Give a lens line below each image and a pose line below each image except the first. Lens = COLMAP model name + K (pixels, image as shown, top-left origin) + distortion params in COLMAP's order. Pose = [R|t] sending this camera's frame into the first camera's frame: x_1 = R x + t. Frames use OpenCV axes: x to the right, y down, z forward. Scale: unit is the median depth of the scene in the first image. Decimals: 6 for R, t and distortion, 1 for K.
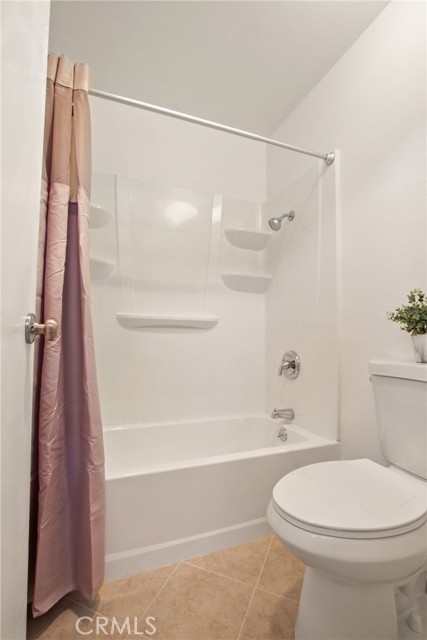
lens RADIAL K [[294.3, 0, 211.7], [0, 294.3, 321.8], [0, 0, 1]] dist [-0.013023, 0.000441]
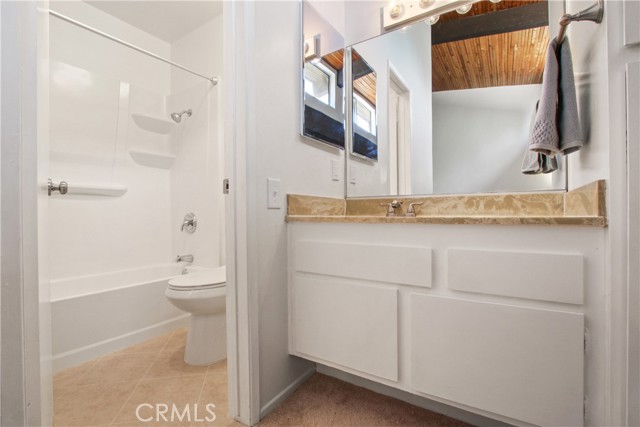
lens RADIAL K [[294.3, 0, 314.7], [0, 294.3, 213.5], [0, 0, 1]] dist [-0.013023, 0.000441]
pose [[0.821883, -0.022222, 0.569223, -0.033583], [-0.009703, 0.998548, 0.052992, 0.024386], [-0.569573, -0.049077, 0.820474, -0.458187]]
